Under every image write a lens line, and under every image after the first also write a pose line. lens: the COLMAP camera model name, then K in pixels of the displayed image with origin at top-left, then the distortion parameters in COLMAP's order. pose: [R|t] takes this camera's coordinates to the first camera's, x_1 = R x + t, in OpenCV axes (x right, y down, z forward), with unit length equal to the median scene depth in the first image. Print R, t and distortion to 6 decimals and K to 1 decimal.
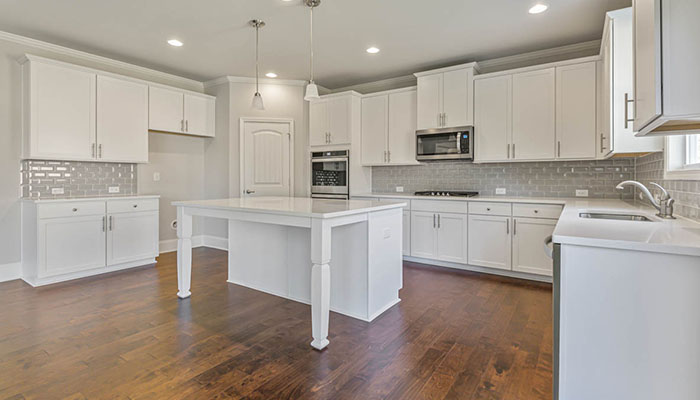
lens RADIAL K [[331.8, 0, 353.8], [0, 331.8, 179.0], [0, 0, 1]] dist [-0.001098, -0.000904]
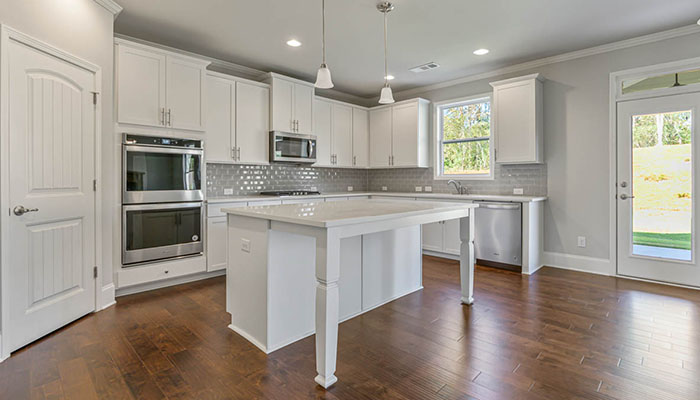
lens RADIAL K [[331.8, 0, 353.8], [0, 331.8, 179.0], [0, 0, 1]] dist [-0.001098, -0.000904]
pose [[0.176048, 0.001786, 0.984380, -0.792036], [-0.000483, 0.999998, -0.001728, -0.000880], [-0.984381, -0.000171, 0.176049, 0.629091]]
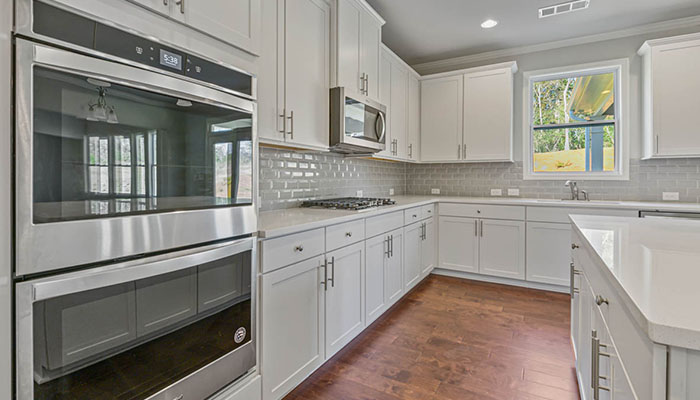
lens RADIAL K [[331.8, 0, 353.8], [0, 331.8, 179.0], [0, 0, 1]] dist [-0.001098, -0.000904]
pose [[-0.079620, -0.002161, 0.996823, -0.356858], [-0.003823, 0.999991, 0.001863, -0.001252], [-0.996818, -0.003663, -0.079628, 1.089814]]
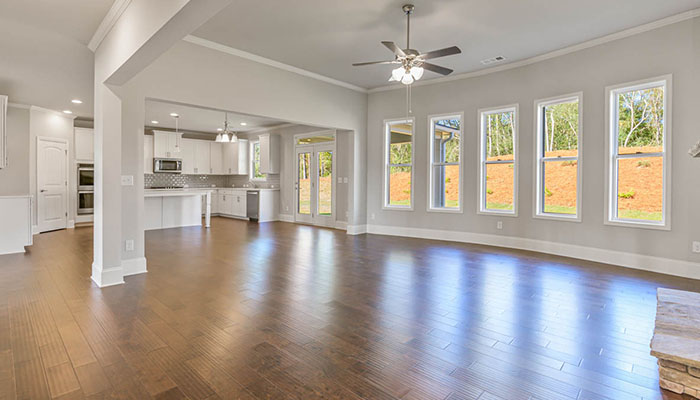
lens RADIAL K [[338.5, 0, 353.0], [0, 338.5, 177.3], [0, 0, 1]] dist [-0.000943, -0.001068]
pose [[0.164921, 0.008694, 0.986268, -1.813991], [-0.000109, 0.999961, -0.008797, -0.005742], [-0.986307, 0.001343, 0.164916, -0.615886]]
